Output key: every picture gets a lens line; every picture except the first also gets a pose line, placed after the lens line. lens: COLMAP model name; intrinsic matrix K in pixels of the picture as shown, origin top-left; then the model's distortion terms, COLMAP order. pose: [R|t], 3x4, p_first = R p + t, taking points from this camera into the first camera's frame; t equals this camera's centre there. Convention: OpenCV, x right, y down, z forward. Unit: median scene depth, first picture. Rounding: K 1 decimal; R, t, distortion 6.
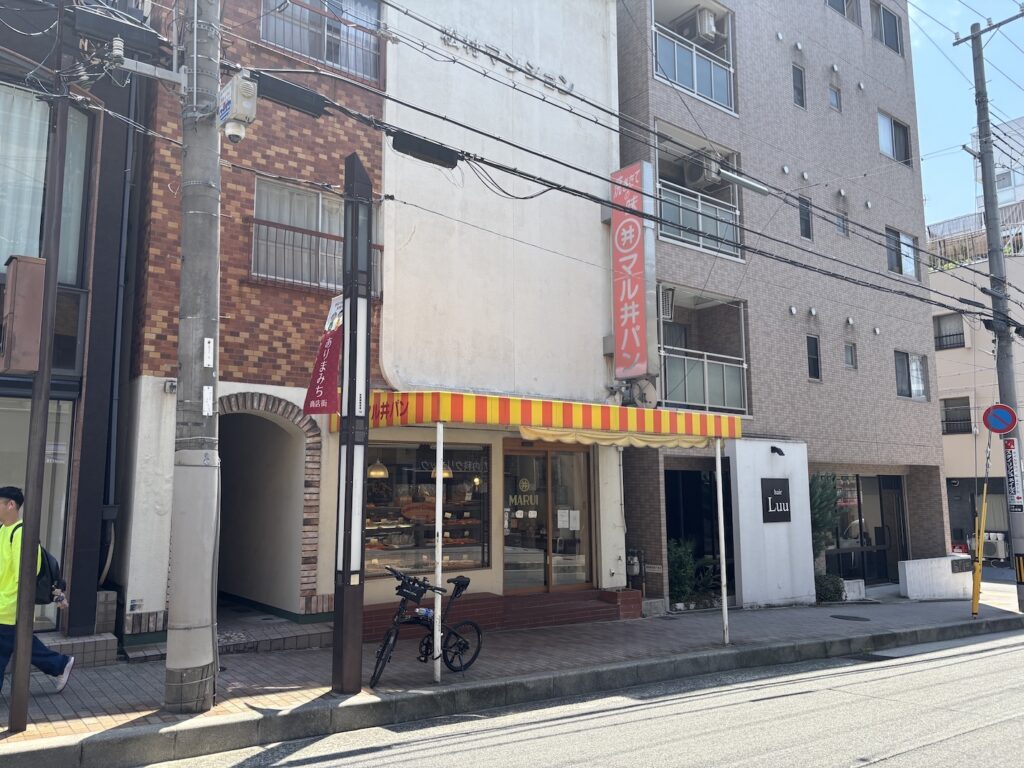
lens RADIAL K [[776.5, 0, 512.0], [0, 776.5, 384.0], [0, 0, 1]] dist [0.001752, 0.001408]
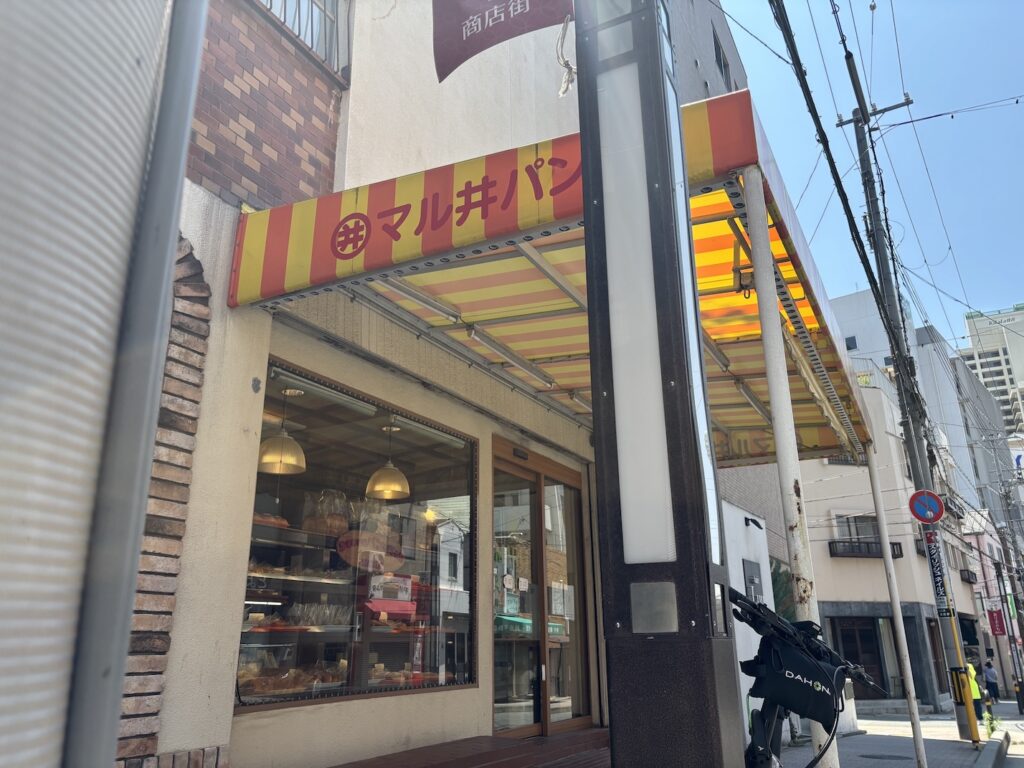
lens RADIAL K [[785.5, 0, 526.1], [0, 785.5, 387.6], [0, 0, 1]] dist [-0.000477, 0.002278]
pose [[0.910799, 0.114733, 0.396587, -0.254317], [-0.034947, 0.978586, -0.202848, 0.179264], [-0.411368, 0.170895, 0.895305, 0.603539]]
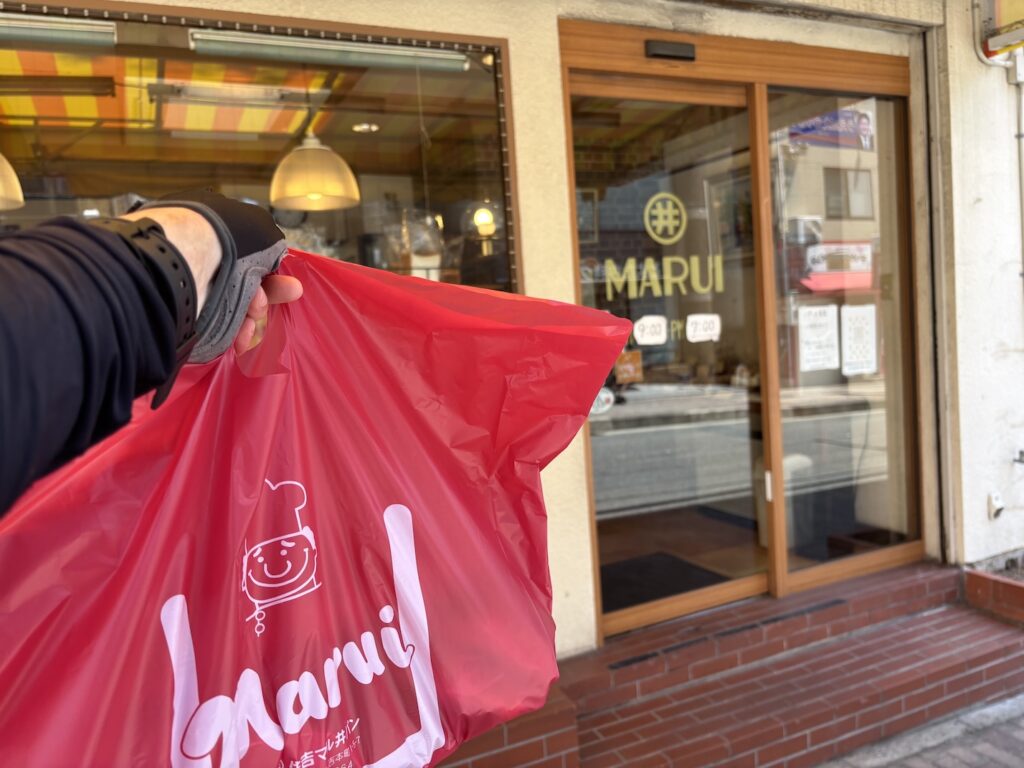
lens RADIAL K [[785.5, 0, 526.1], [0, 785.5, 387.6], [0, 0, 1]] dist [-0.000477, 0.002278]
pose [[0.973046, -0.051309, -0.224831, 0.033173], [0.097191, 0.975362, 0.198047, 0.159497], [0.209130, -0.214560, 0.954059, 0.901032]]
